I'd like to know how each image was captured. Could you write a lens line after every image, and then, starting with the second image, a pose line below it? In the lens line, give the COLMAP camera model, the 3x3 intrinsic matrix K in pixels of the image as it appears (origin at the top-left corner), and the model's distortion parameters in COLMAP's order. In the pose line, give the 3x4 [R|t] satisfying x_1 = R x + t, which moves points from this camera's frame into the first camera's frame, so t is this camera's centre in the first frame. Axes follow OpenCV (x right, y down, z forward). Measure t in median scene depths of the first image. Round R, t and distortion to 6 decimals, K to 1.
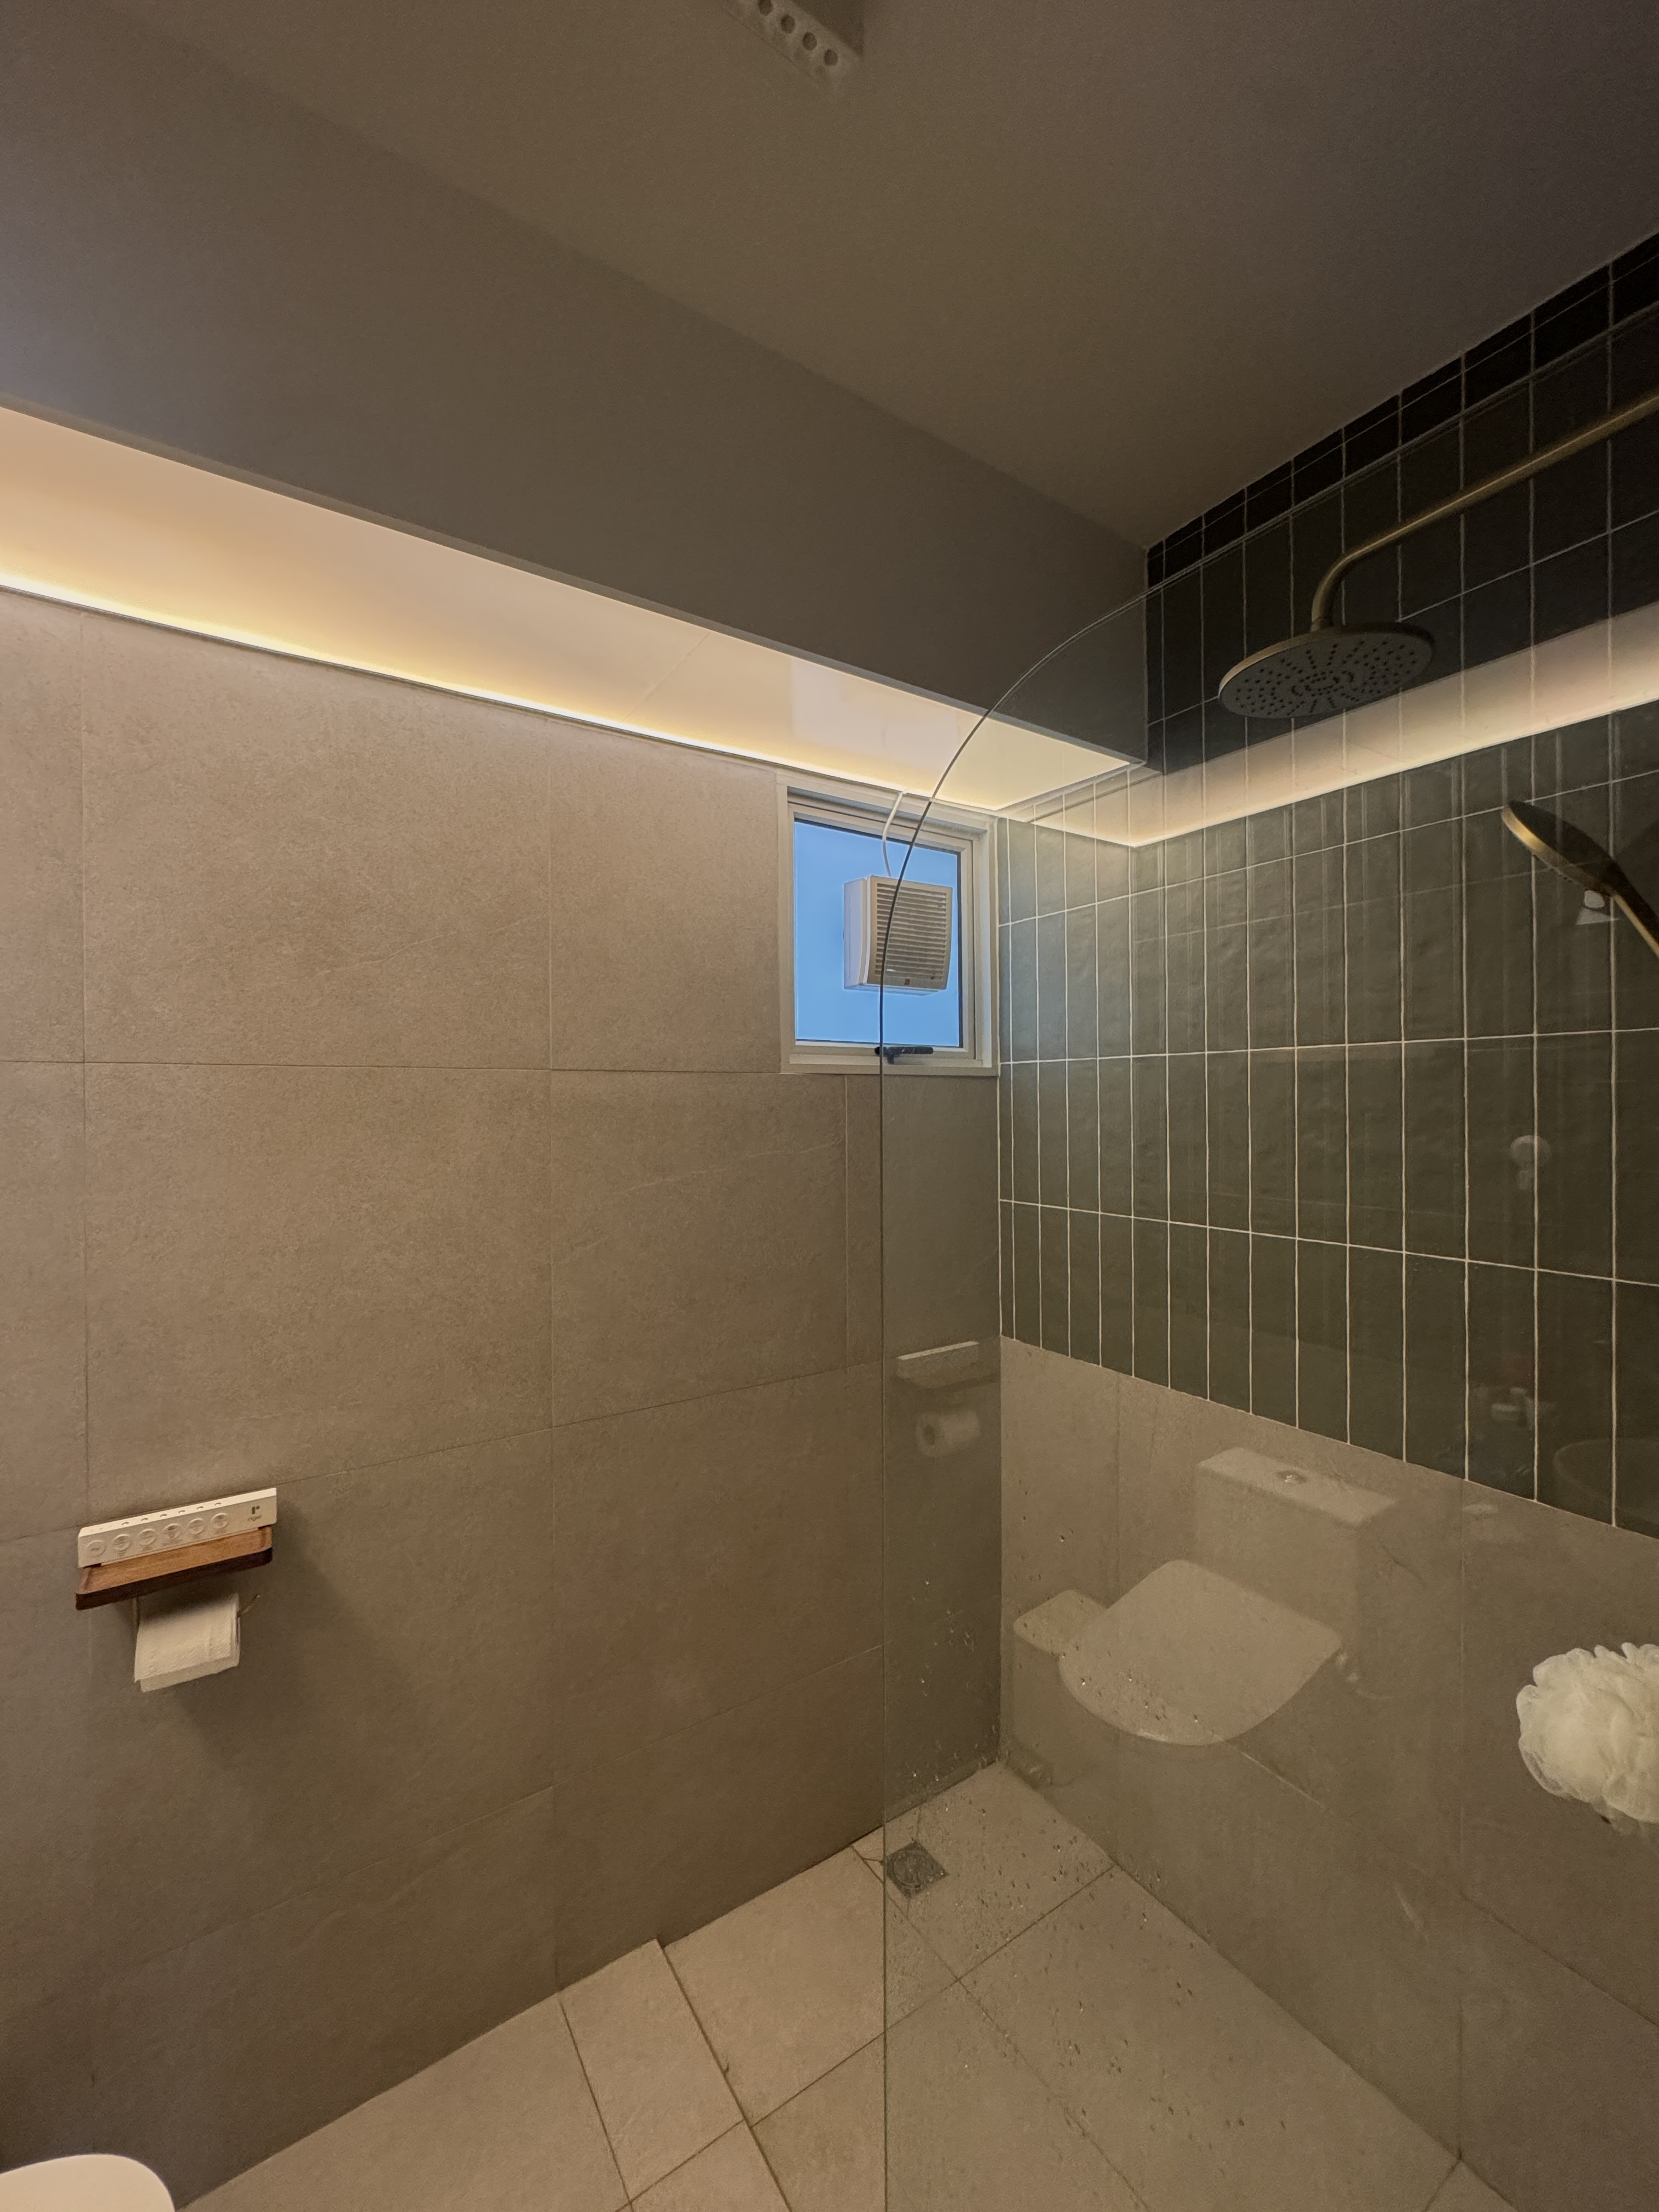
lens RADIAL K [[885.9, 0, 829.5], [0, 885.9, 1106.0], [0, 0, 1]] dist [0.000101, -0.000184]
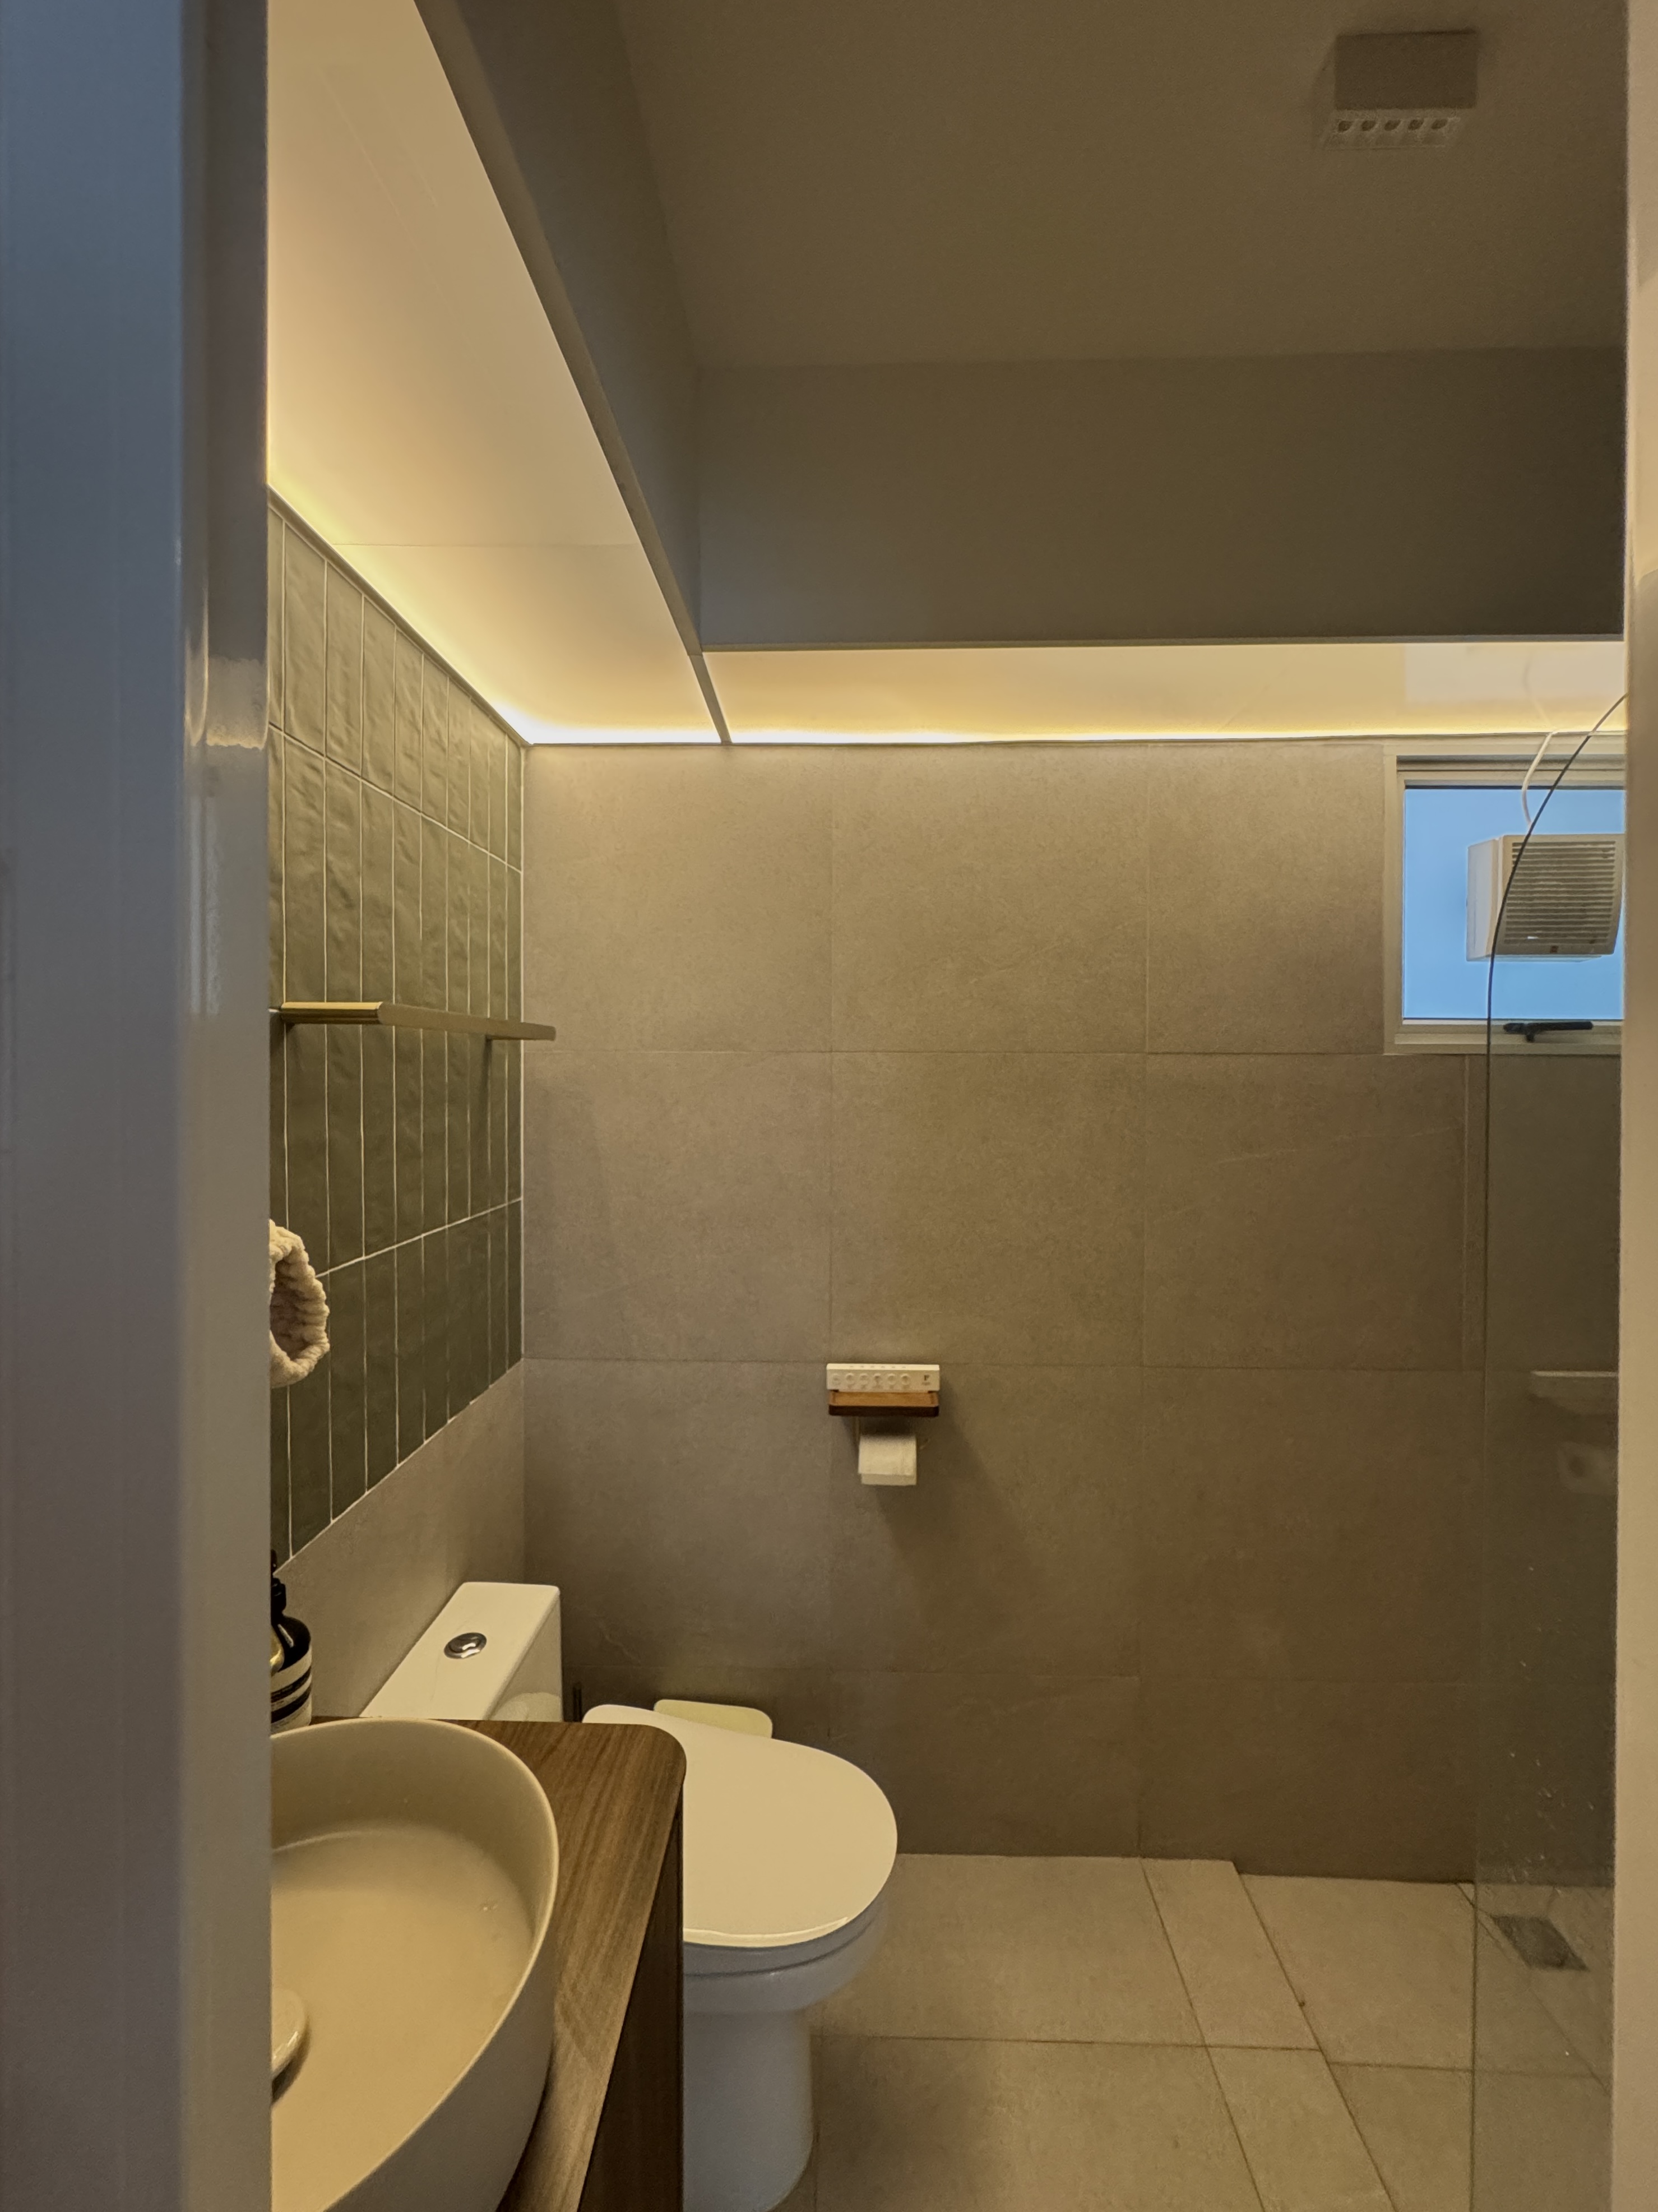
lens RADIAL K [[910.2, 0, 835.4], [0, 910.2, 1094.4], [0, 0, 1]] dist [-0.001895, 0.000004]
pose [[0.819443, 0.014668, -0.572974, 0.028486], [-0.011987, 0.999892, 0.008453, 0.006797], [0.573036, -0.000059, 0.819530, -0.187220]]
